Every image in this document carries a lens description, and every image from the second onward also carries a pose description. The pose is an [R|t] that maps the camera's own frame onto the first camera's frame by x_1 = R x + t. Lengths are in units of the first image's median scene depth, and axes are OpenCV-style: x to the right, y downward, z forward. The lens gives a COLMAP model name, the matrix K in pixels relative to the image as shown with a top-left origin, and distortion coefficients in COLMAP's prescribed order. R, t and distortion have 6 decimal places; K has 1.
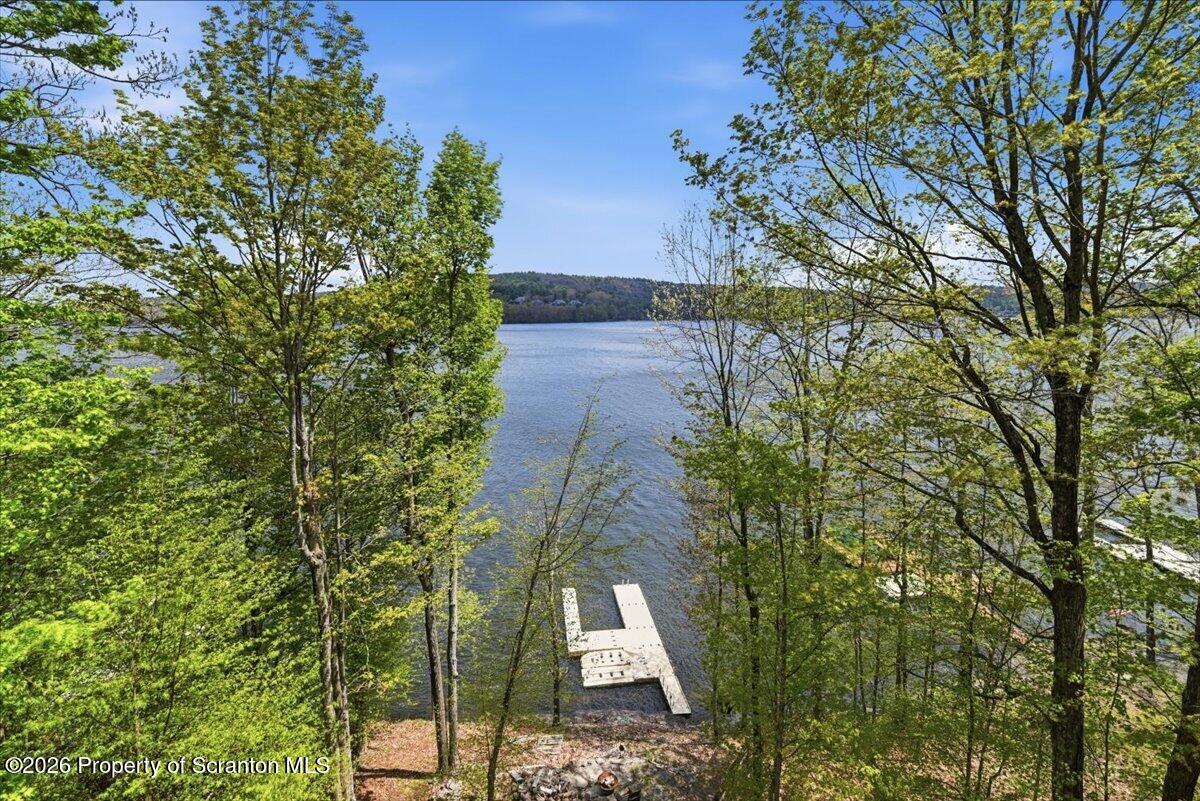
lens RADIAL K [[555.2, 0, 603.6], [0, 555.2, 403.7], [0, 0, 1]] dist [-0.020799, 0.000529]
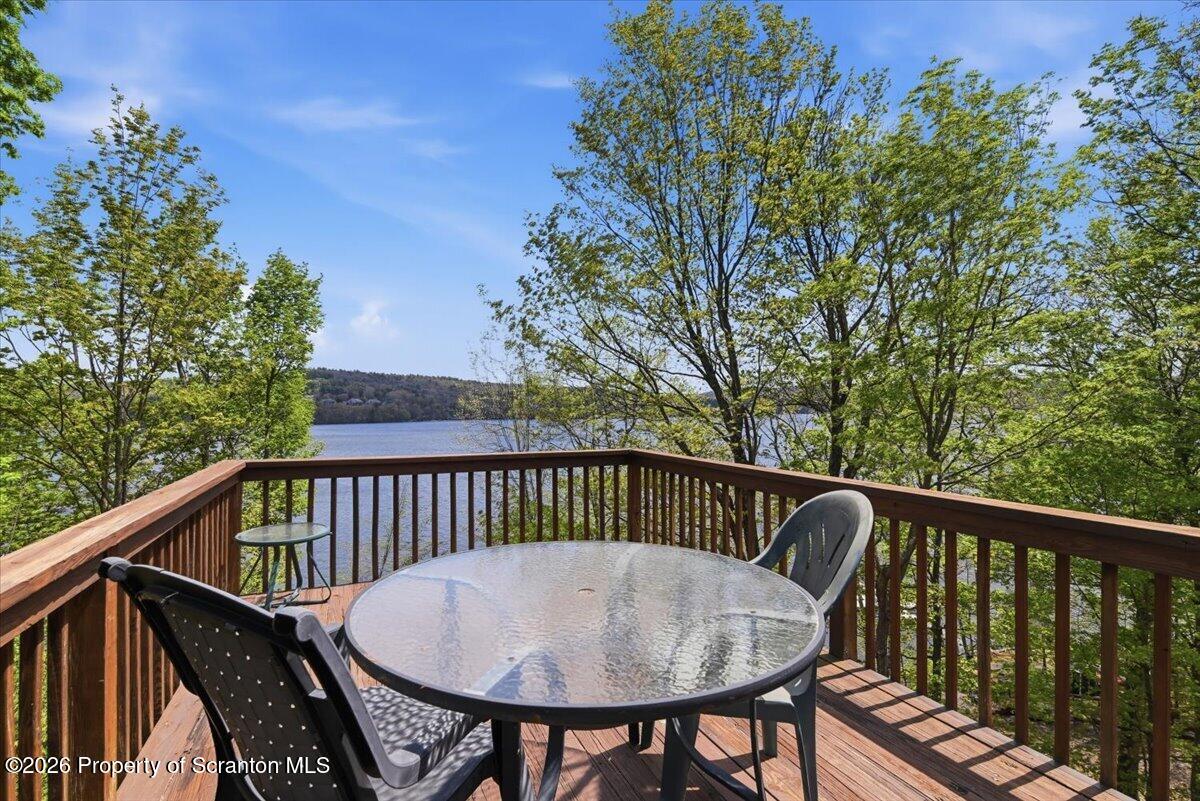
lens RADIAL K [[555.2, 0, 603.6], [0, 555.2, 403.7], [0, 0, 1]] dist [-0.020799, 0.000529]
pose [[0.942349, 0.004555, 0.334601, -0.032038], [0.054931, 0.984238, -0.168103, 0.049729], [-0.330092, 0.176792, 0.927245, -0.301724]]
